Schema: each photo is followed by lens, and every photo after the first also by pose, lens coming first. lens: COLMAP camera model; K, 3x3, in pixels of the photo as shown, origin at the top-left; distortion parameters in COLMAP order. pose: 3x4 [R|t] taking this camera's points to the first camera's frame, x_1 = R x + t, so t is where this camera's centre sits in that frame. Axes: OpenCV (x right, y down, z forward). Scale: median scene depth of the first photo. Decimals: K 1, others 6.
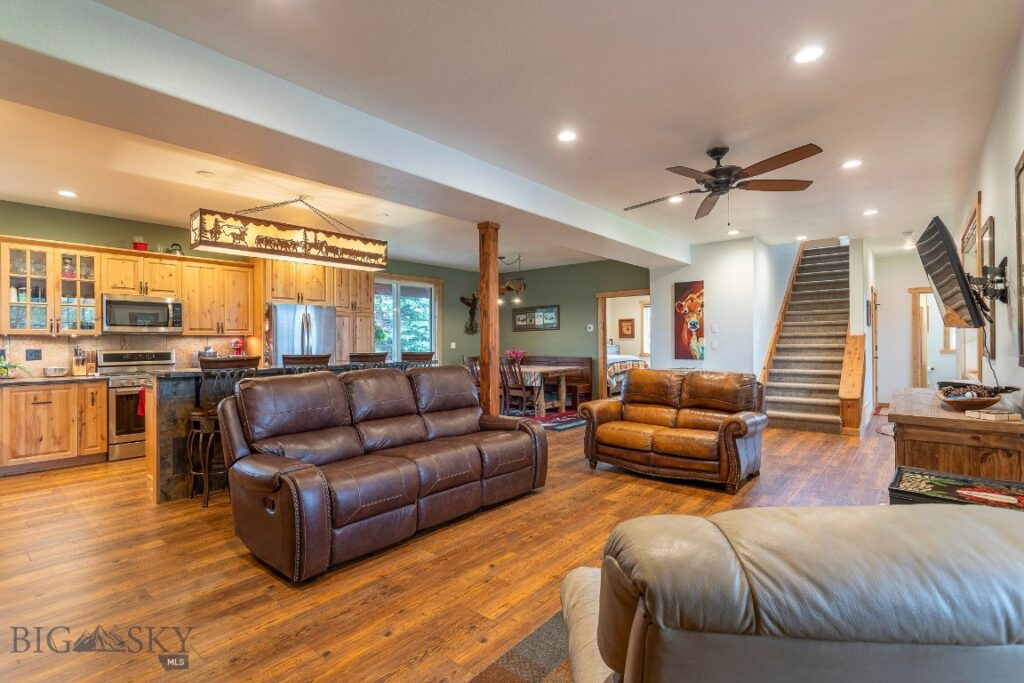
lens RADIAL K [[478.3, 0, 509.4], [0, 478.3, 347.9], [0, 0, 1]] dist [0.000210, 0.000611]
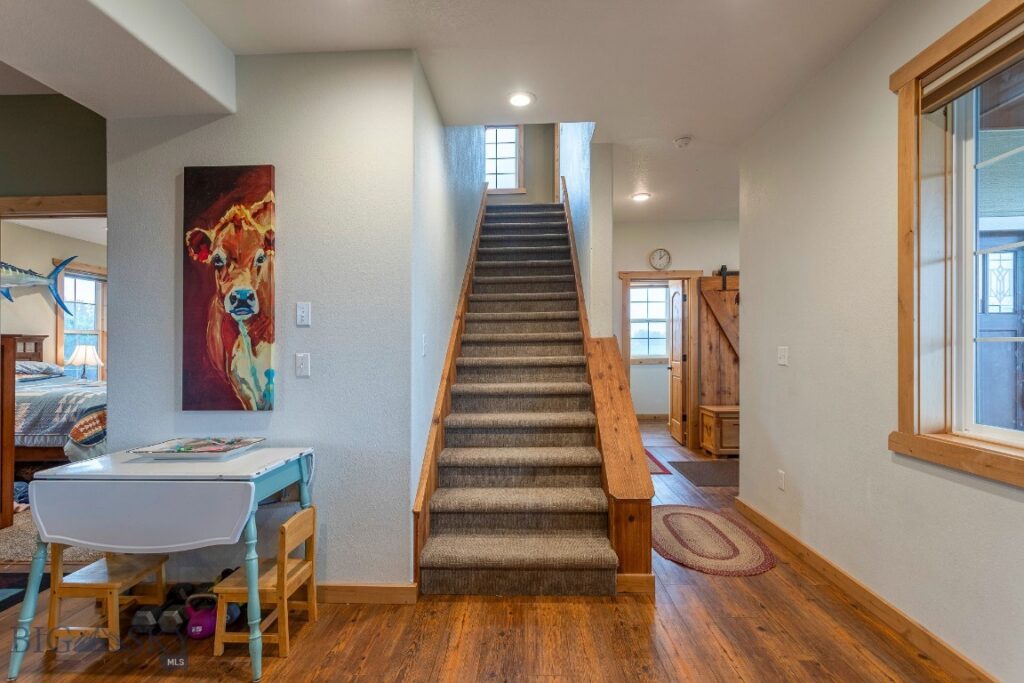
lens RADIAL K [[478.3, 0, 509.4], [0, 478.3, 347.9], [0, 0, 1]] dist [0.000210, 0.000611]
pose [[0.787507, -0.003333, 0.616297, 0.436092], [0.015148, 0.999788, -0.013950, -0.013585], [-0.616120, 0.020322, 0.787390, 0.845451]]
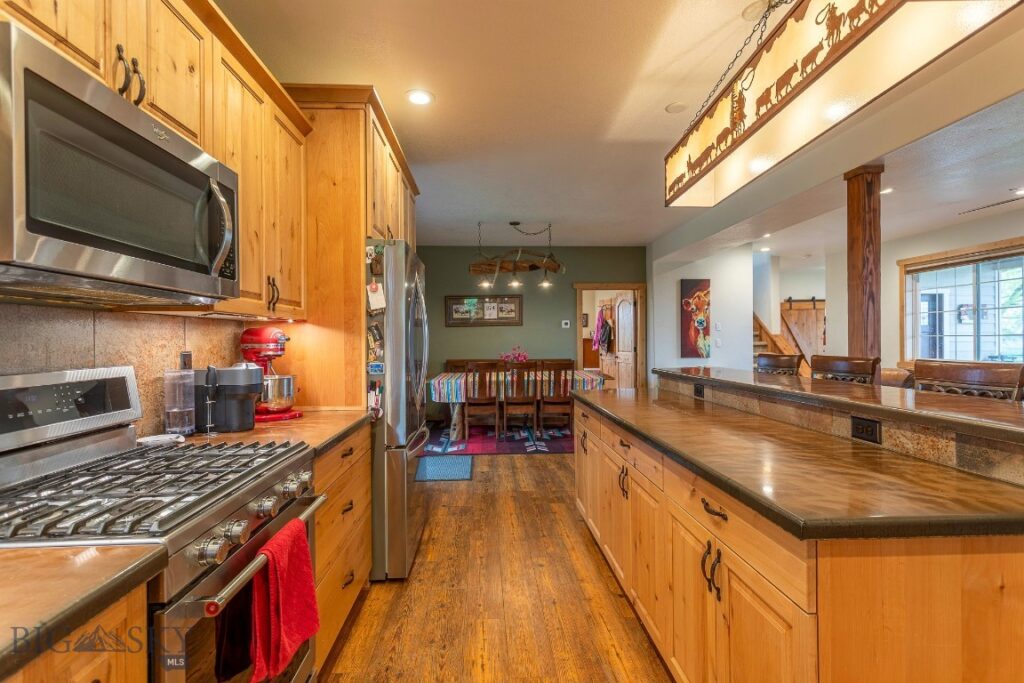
lens RADIAL K [[478.3, 0, 509.4], [0, 478.3, 347.9], [0, 0, 1]] dist [0.000210, 0.000611]
pose [[0.728851, -0.010381, 0.684594, -0.779462], [0.012515, 0.999920, 0.001838, -0.003948], [-0.684558, 0.007228, 0.728922, 0.724174]]
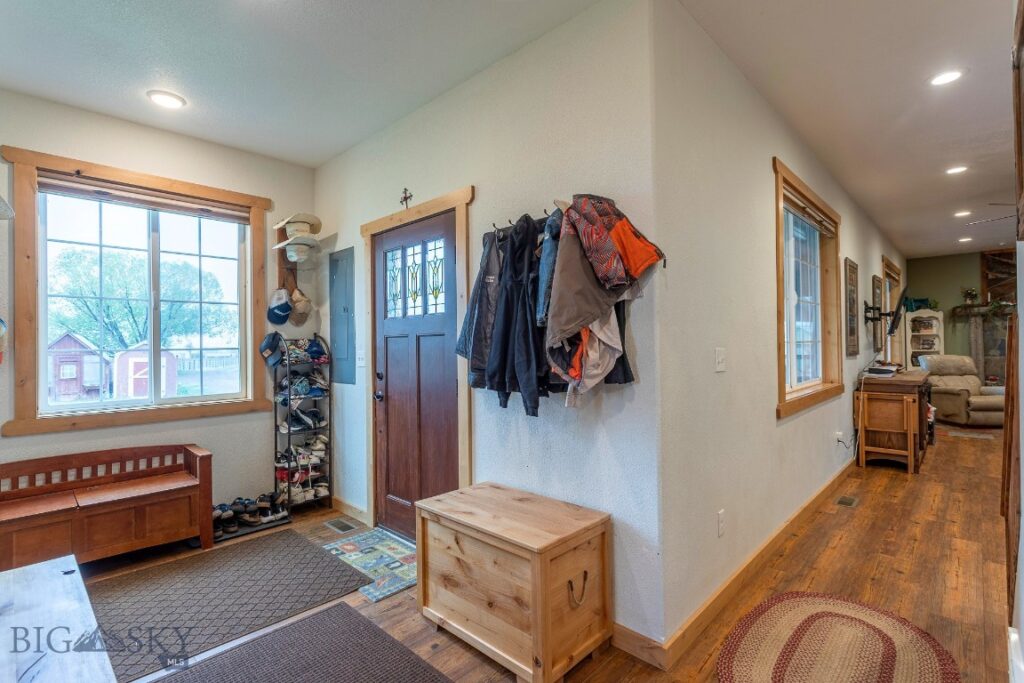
lens RADIAL K [[483.9, 0, 512.0], [0, 483.9, 341.5], [0, 0, 1]] dist [0.006049, 0.000920]
pose [[-0.997906, 0.023244, 0.060354, 1.159335], [0.023441, 0.999722, 0.002550, -0.029174], [-0.060278, 0.003959, -0.998174, 1.511994]]
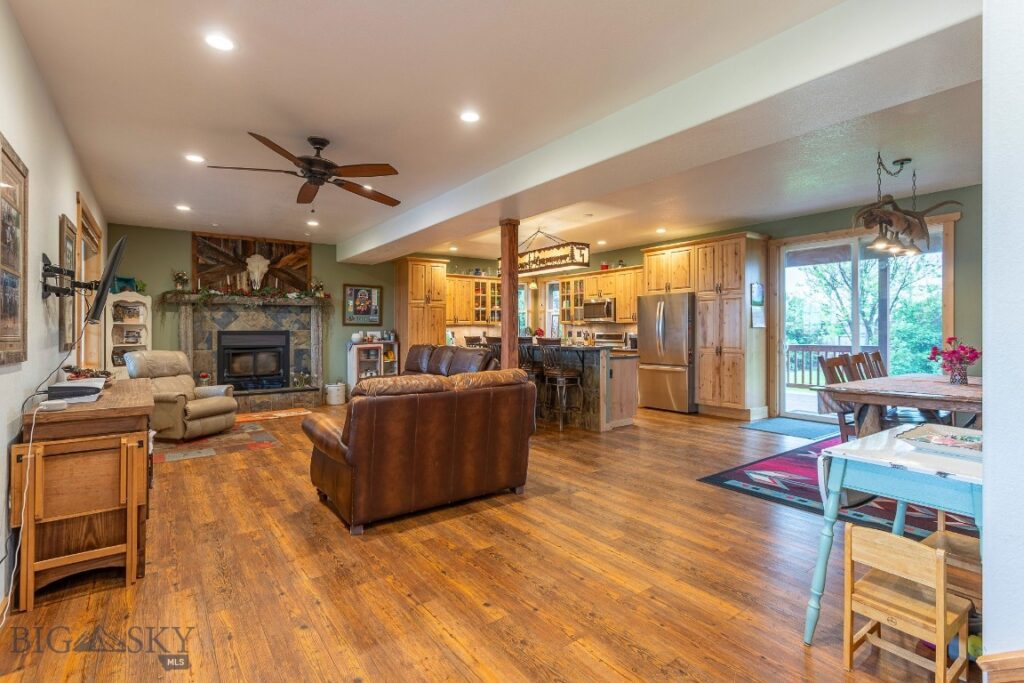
lens RADIAL K [[486.5, 0, 506.1], [0, 486.5, 326.6], [0, 0, 1]] dist [-0.001019, 0.000642]
pose [[-0.241930, 0.003216, -0.970288, 0.880861], [-0.004633, 0.999979, 0.004470, -0.020843], [0.970283, 0.005576, -0.241910, 1.080915]]
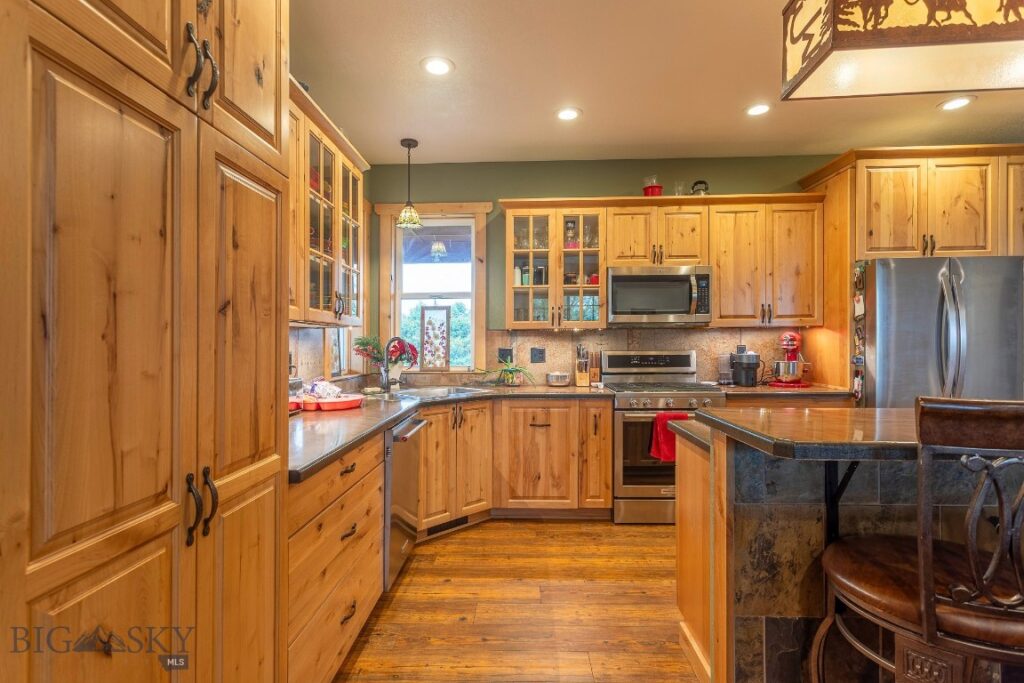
lens RADIAL K [[483.9, 0, 512.0], [0, 483.9, 341.5], [0, 0, 1]] dist [0.006049, 0.000920]
pose [[0.622532, -0.000748, -0.782594, -0.374250], [-0.005286, 0.999973, -0.005161, -0.003664], [0.782576, 0.007349, 0.622511, 0.439665]]
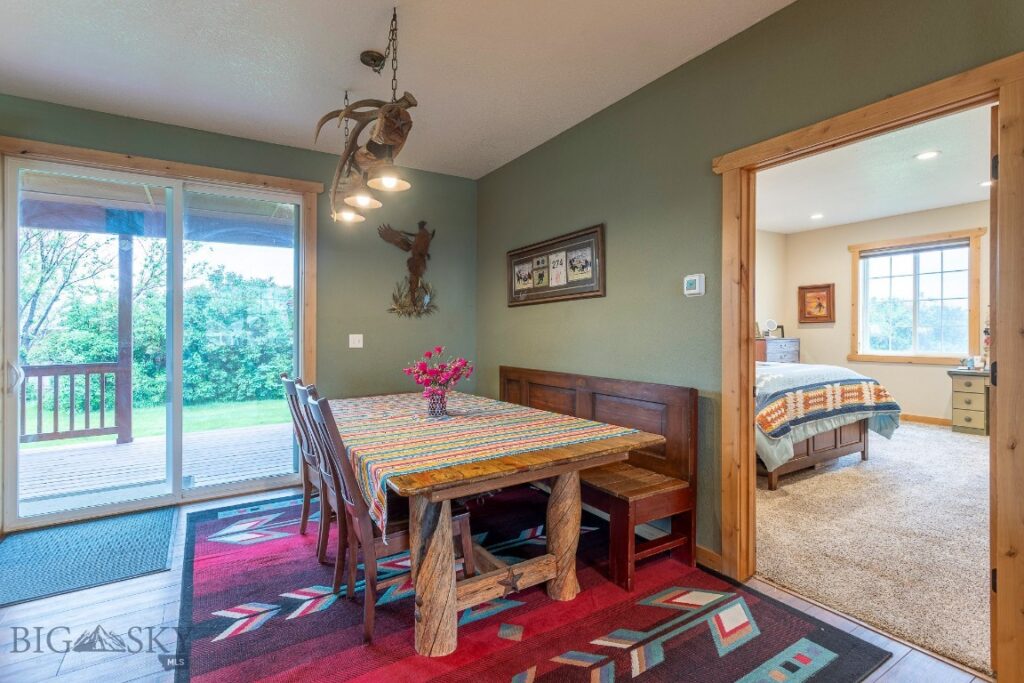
lens RADIAL K [[486.0, 0, 505.1], [0, 486.0, 335.9], [0, 0, 1]] dist [0.003614, 0.000983]
pose [[0.952113, 0.001022, -0.305743, 0.241555], [-0.001907, 0.999995, -0.002594, -0.015777], [0.305739, 0.003053, 0.952110, 1.099294]]
